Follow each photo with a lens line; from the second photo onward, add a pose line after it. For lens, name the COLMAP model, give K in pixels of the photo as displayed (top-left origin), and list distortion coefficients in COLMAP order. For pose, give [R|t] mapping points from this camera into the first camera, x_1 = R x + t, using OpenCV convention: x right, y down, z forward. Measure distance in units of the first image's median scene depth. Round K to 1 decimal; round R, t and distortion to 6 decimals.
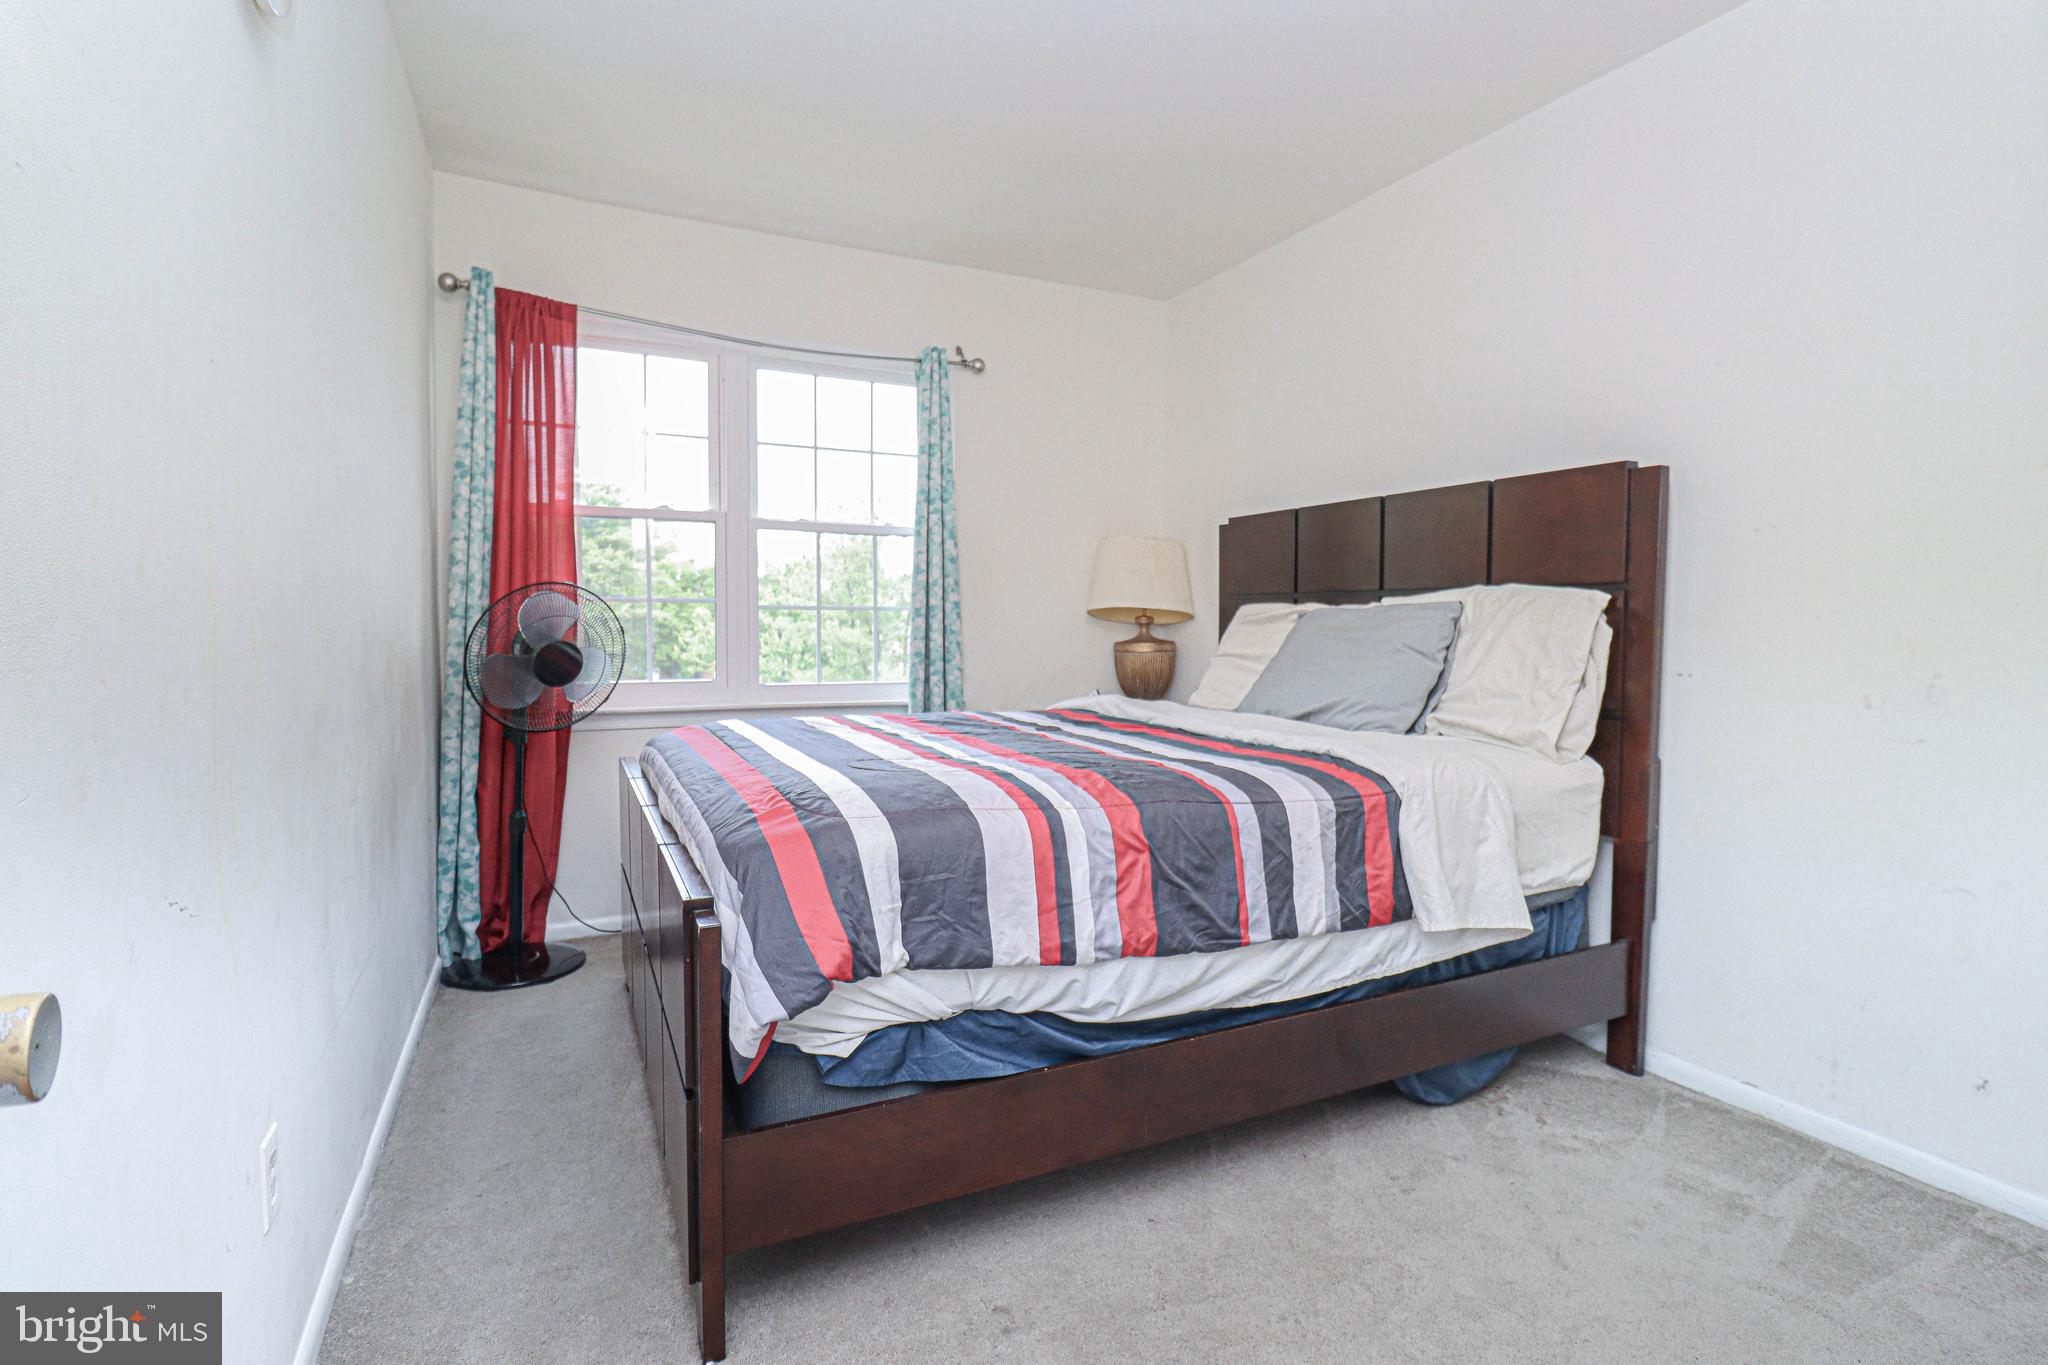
lens RADIAL K [[975.3, 0, 1046.6], [0, 975.3, 673.4], [0, 0, 1]] dist [0.000930, -0.014477]
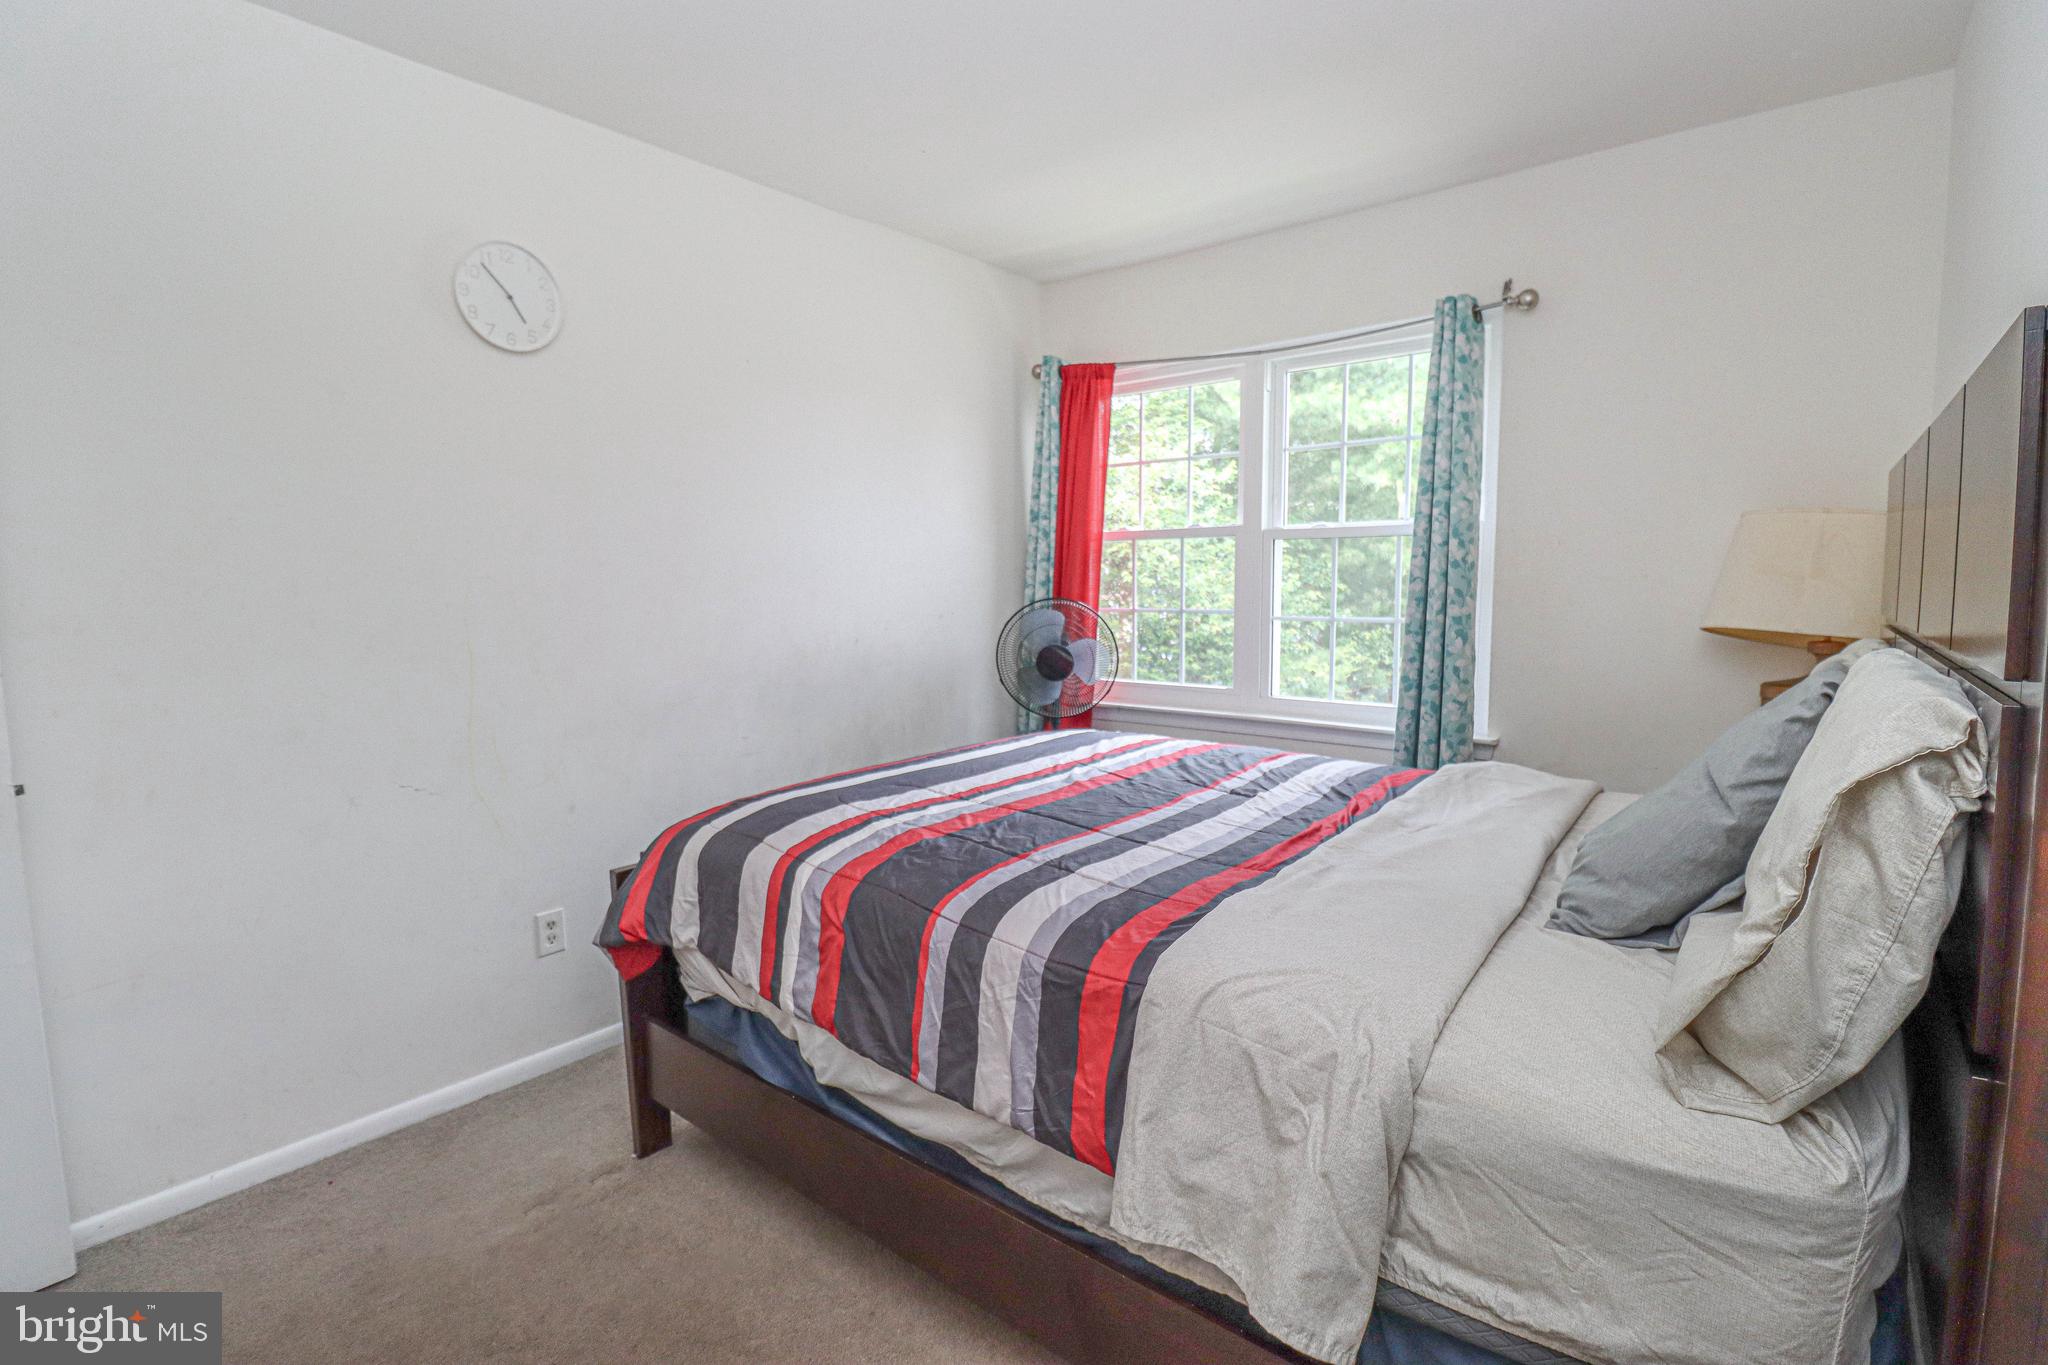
lens RADIAL K [[975.3, 0, 1046.6], [0, 975.3, 673.4], [0, 0, 1]] dist [0.000930, -0.014477]
pose [[0.414885, 0.079700, -0.906376, 0.586823], [-0.038854, 0.996799, 0.069866, -0.083284], [0.909044, 0.006230, 0.416654, 0.439794]]
